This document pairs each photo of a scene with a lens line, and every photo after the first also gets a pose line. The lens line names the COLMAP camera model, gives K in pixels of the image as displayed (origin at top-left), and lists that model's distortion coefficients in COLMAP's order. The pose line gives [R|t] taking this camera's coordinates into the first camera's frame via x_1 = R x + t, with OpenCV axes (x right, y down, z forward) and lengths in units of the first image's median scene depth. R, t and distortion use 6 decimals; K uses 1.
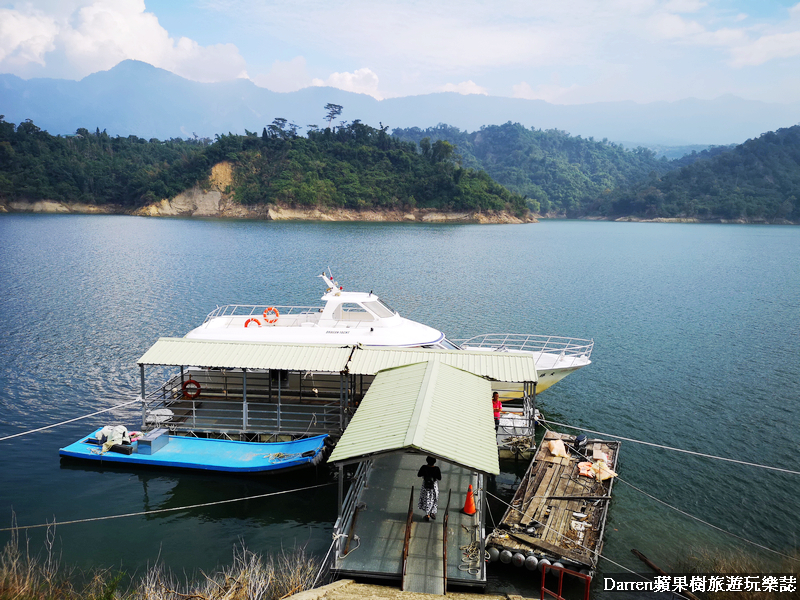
lens RADIAL K [[592.0, 0, 398.5], [0, 592.0, 302.6], [0, 0, 1]] dist [0.018903, -0.026597]
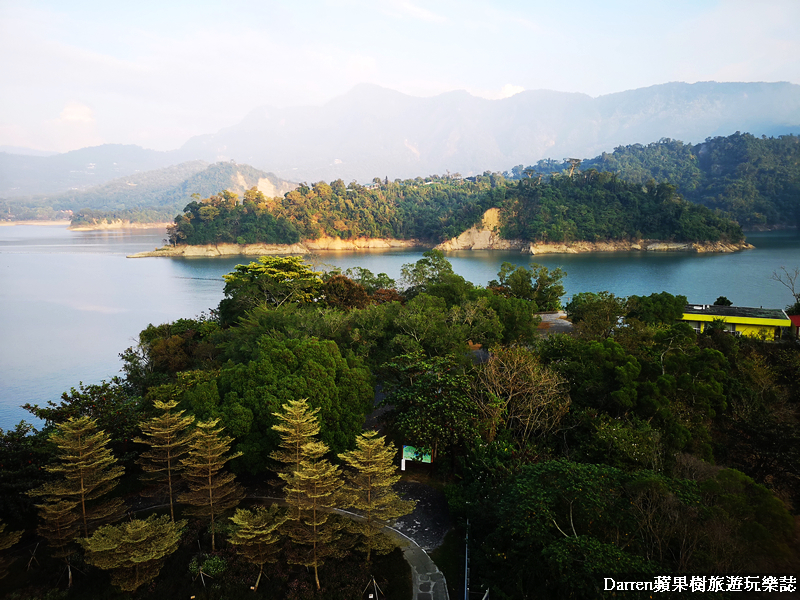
lens RADIAL K [[592.0, 0, 395.2], [0, 592.0, 298.8], [0, 0, 1]] dist [0.018903, -0.026597]
pose [[0.940585, 0.019199, -0.339014, -0.034291], [-0.019729, 0.999804, 0.001883, -0.024116], [0.338984, 0.004917, 0.940779, -0.379706]]
